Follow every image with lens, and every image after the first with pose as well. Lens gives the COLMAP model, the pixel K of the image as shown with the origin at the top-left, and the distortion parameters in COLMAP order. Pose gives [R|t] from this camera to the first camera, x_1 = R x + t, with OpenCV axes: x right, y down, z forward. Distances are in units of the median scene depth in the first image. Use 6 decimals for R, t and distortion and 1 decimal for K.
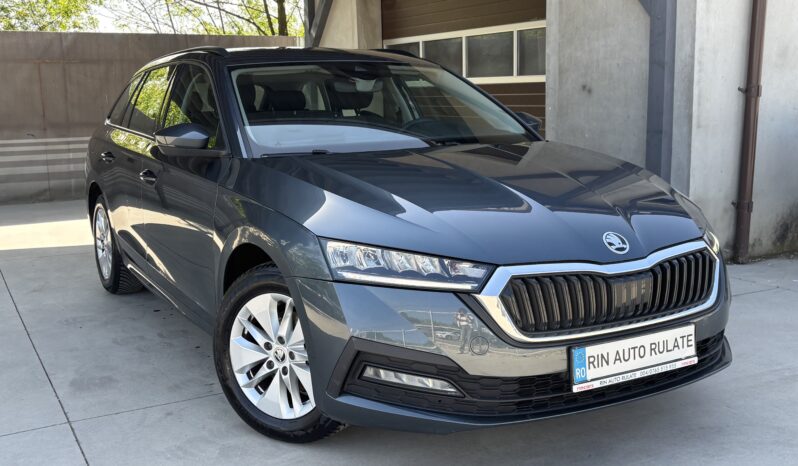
lens RADIAL K [[867.9, 0, 399.0], [0, 867.9, 233.0], [0, 0, 1]] dist [0.210895, -0.811021]
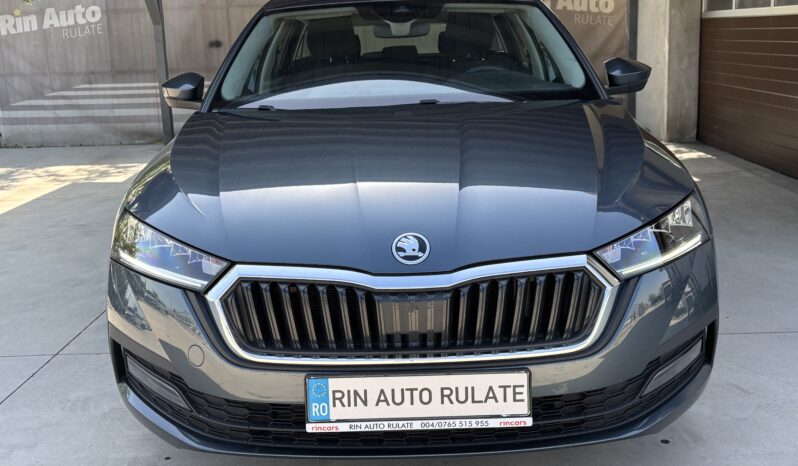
lens RADIAL K [[867.9, 0, 399.0], [0, 867.9, 233.0], [0, 0, 1]] dist [0.210895, -0.811021]
pose [[0.862518, 0.103994, -0.495224, 0.614091], [-0.065813, 0.993396, 0.093983, -0.072350], [0.501728, -0.048470, 0.863667, 0.353039]]
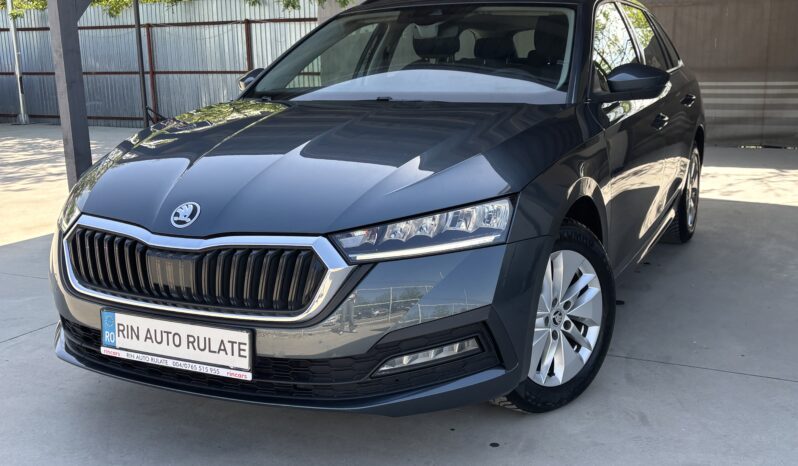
lens RADIAL K [[867.9, 0, 399.0], [0, 867.9, 233.0], [0, 0, 1]] dist [0.210895, -0.811021]
pose [[0.543680, 0.181535, -0.819425, 1.107712], [-0.126490, 0.982899, 0.133826, -0.118041], [0.829706, 0.030891, 0.557345, 0.692411]]
